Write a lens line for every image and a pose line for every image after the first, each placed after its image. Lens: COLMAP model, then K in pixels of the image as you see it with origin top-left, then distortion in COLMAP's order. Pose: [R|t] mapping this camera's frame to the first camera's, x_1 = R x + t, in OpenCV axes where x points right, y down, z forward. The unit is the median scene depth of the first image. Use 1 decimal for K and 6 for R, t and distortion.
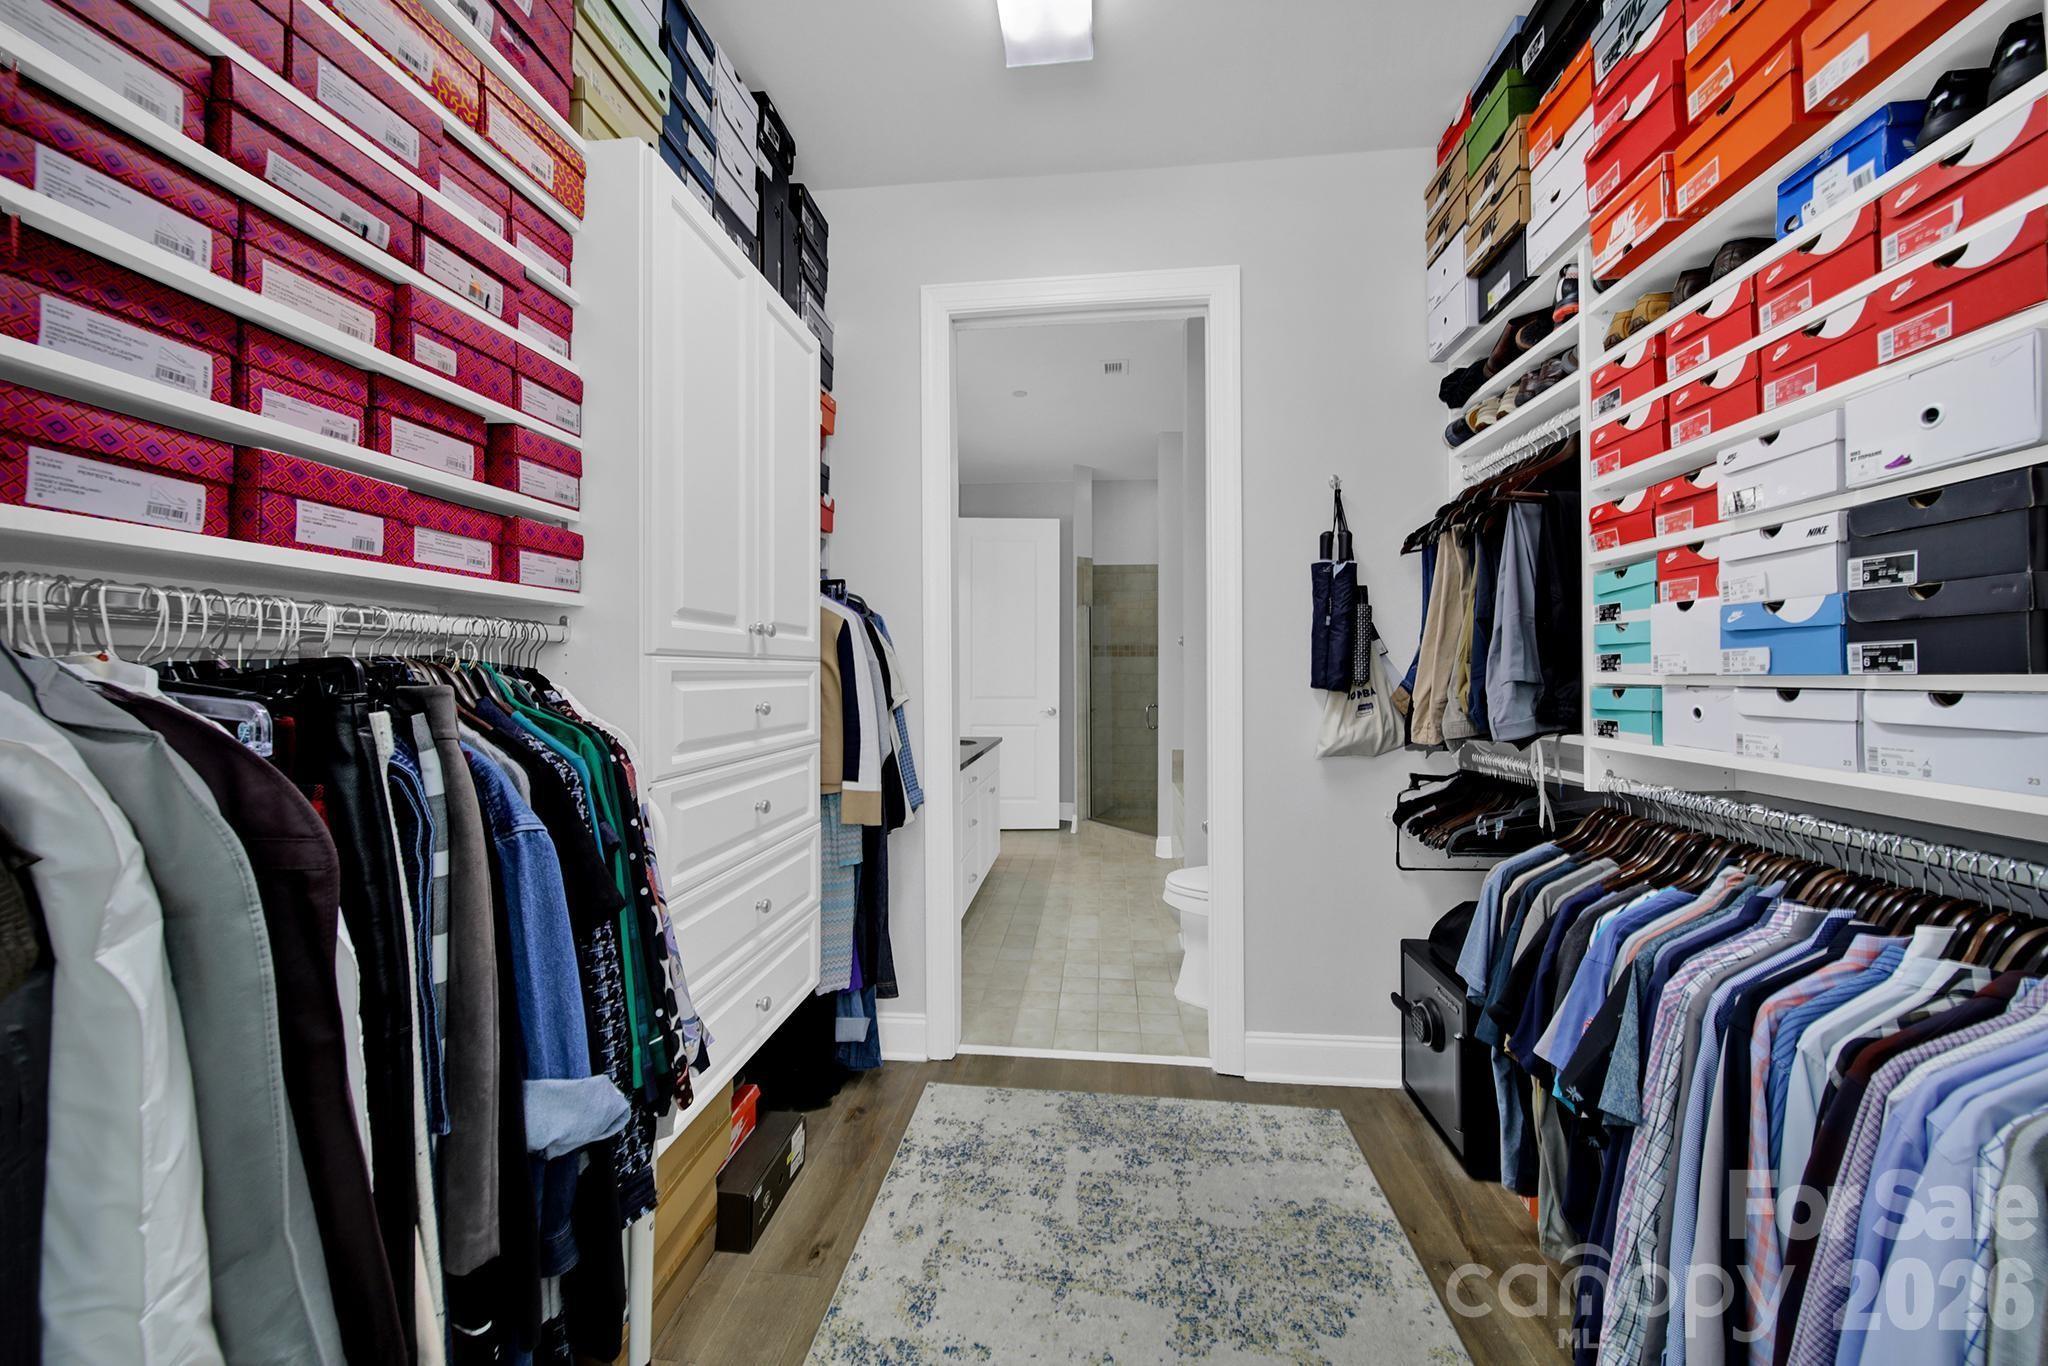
lens RADIAL K [[738.2, 0, 1023.9], [0, 738.2, 664.5], [0, 0, 1]] dist [0.002713, -0.001989]
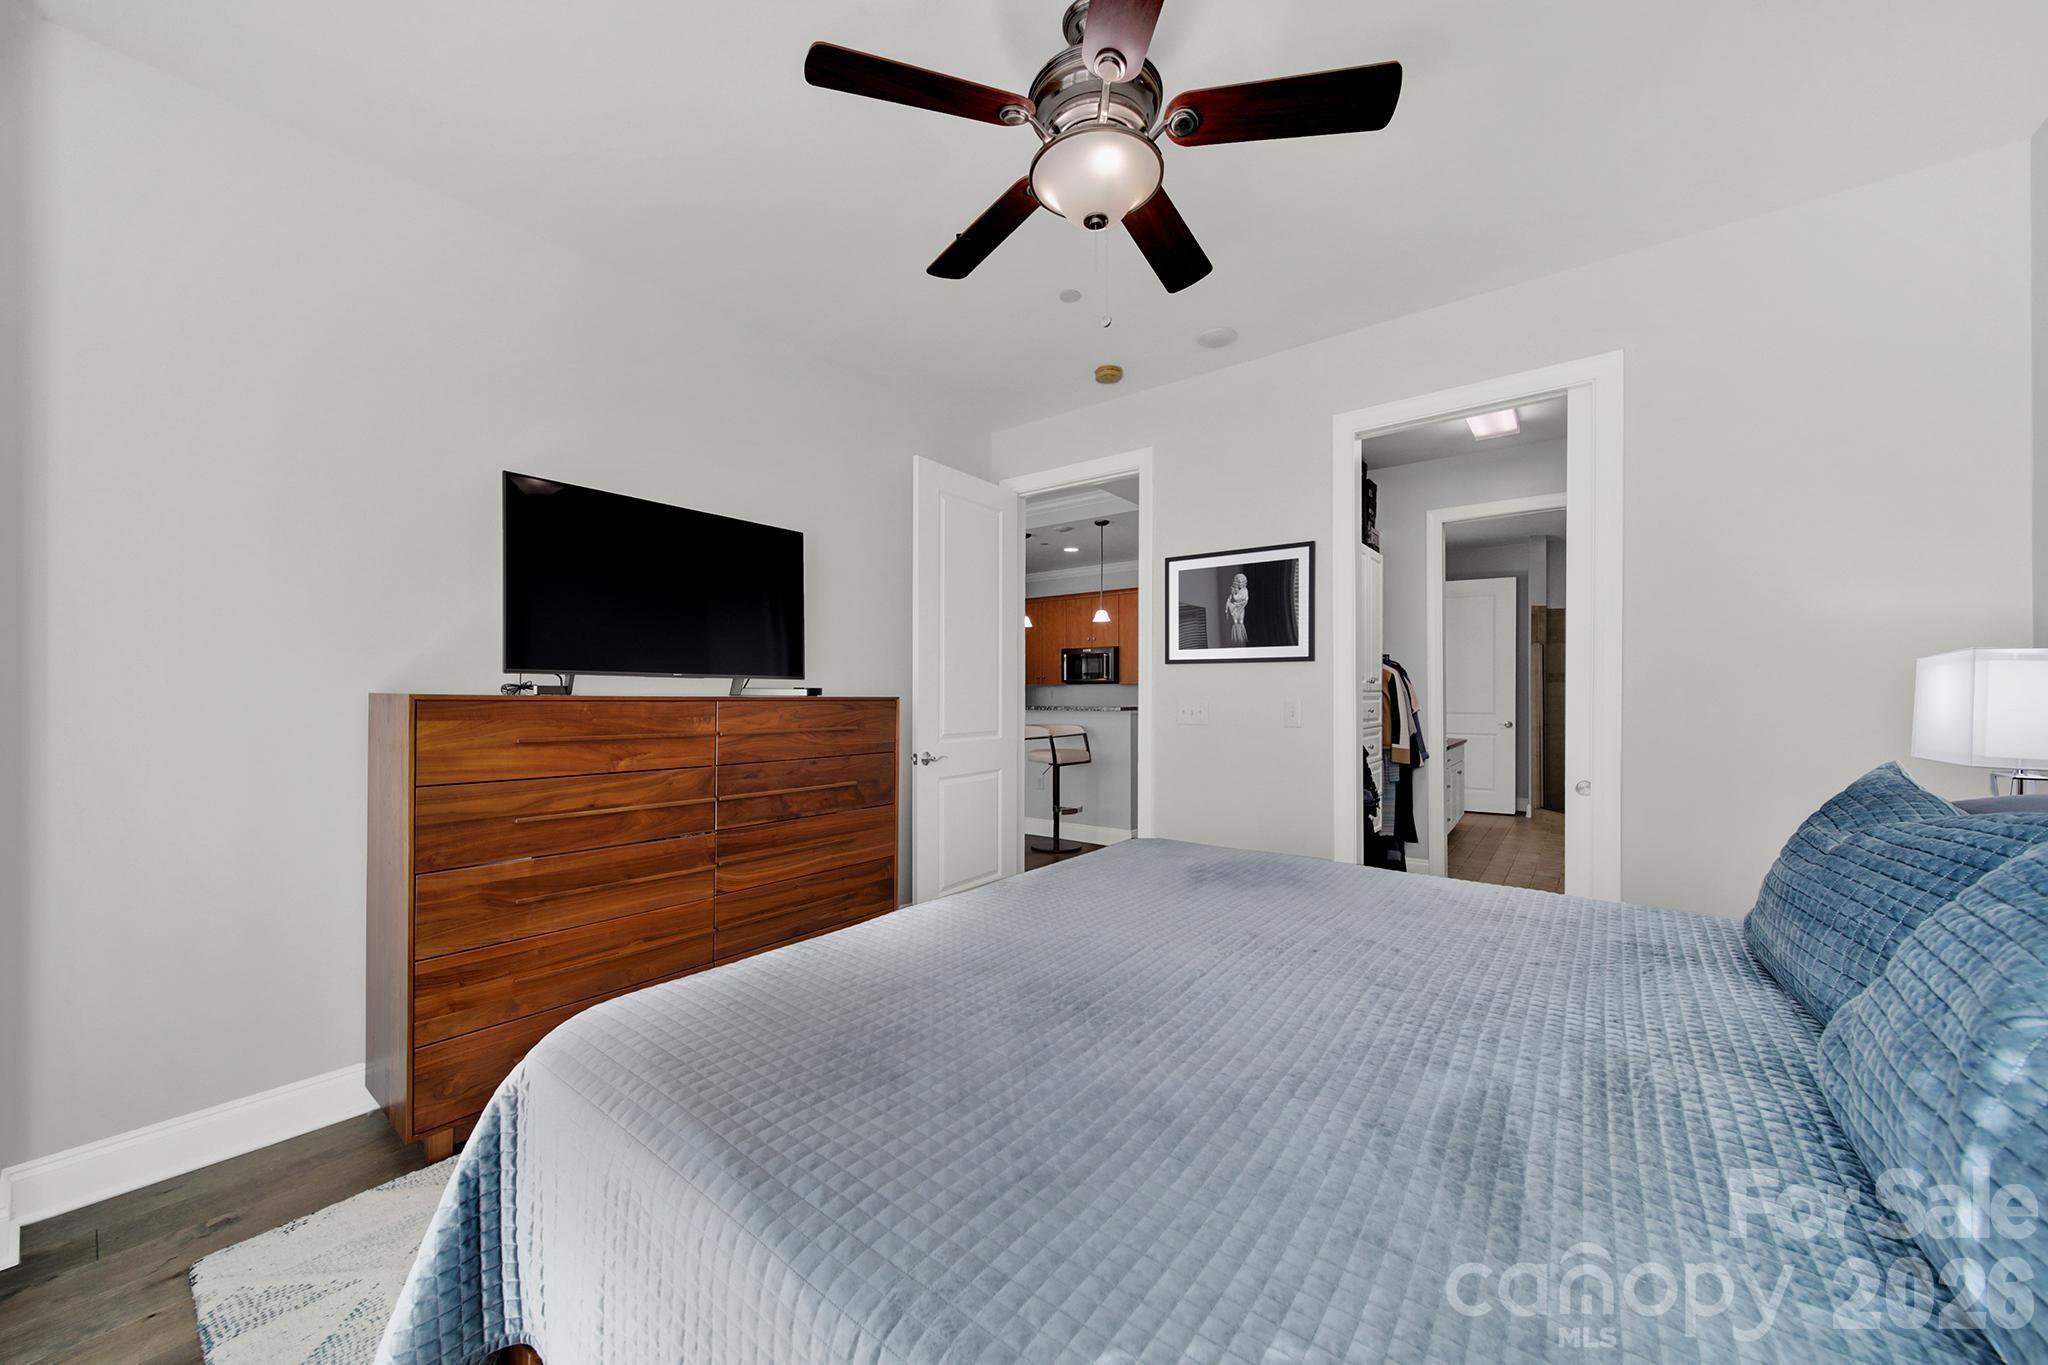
lens RADIAL K [[738.2, 0, 1034.3], [0, 738.2, 689.2], [0, 0, 1]] dist [0.002713, -0.001989]
pose [[0.853804, -0.002386, -0.520589, 0.001014], [0.005248, 0.999978, 0.004025, -0.010036], [0.520568, -0.006169, 0.853798, -0.571638]]
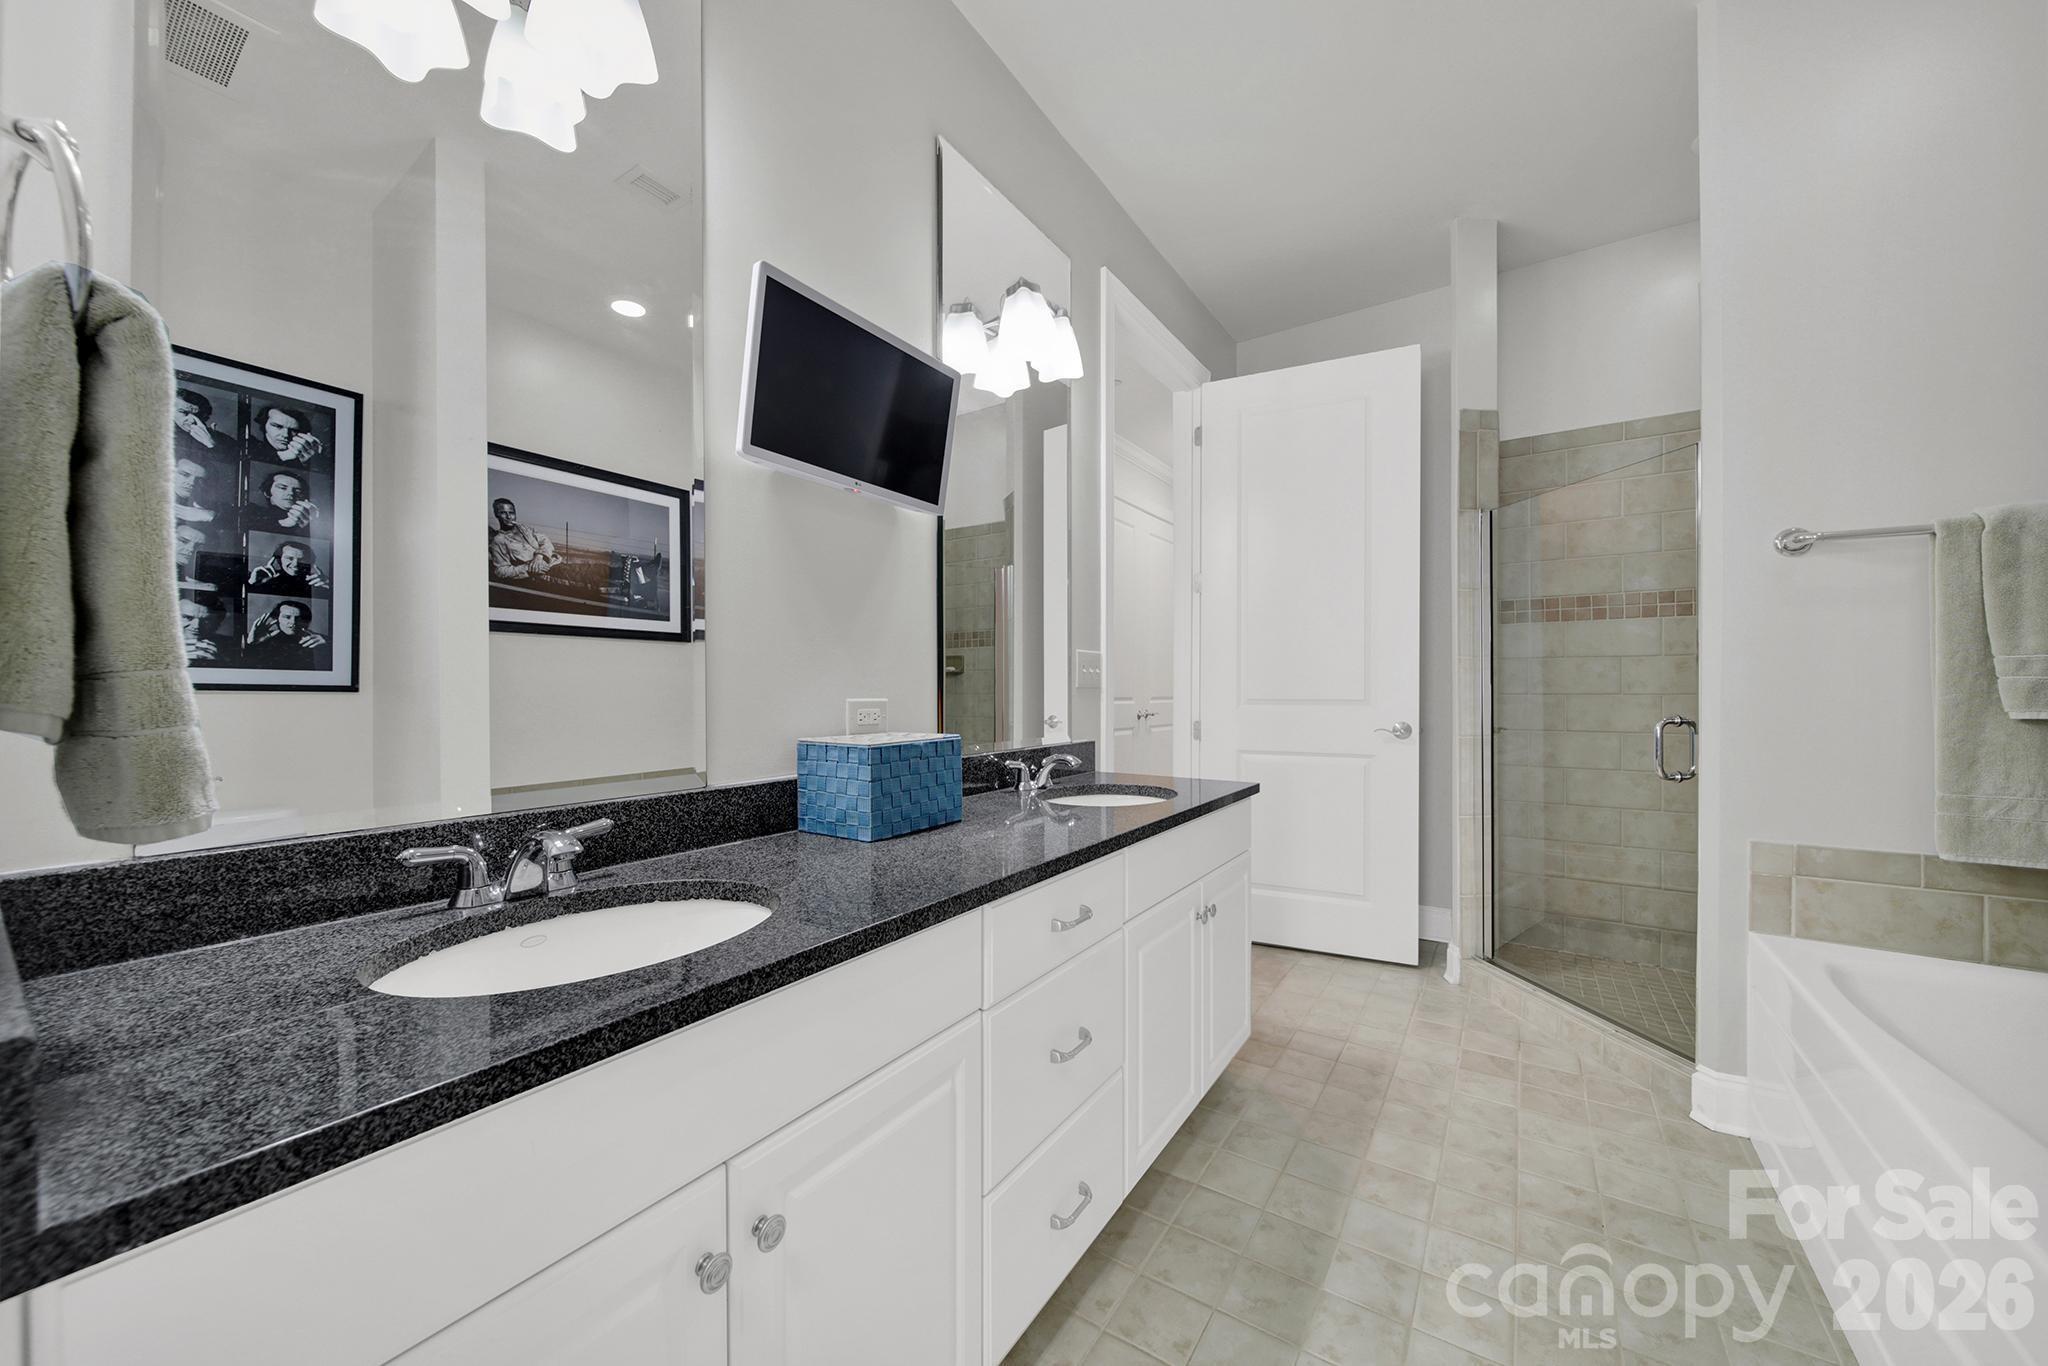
lens RADIAL K [[738.2, 0, 1031.0], [0, 738.2, 693.1], [0, 0, 1]] dist [0.002713, -0.001989]
pose [[0.888354, 0.000055, -0.459160, 0.044136], [0.006002, 0.999913, 0.011732, 0.030040], [0.459121, -0.013178, 0.888276, 0.434074]]
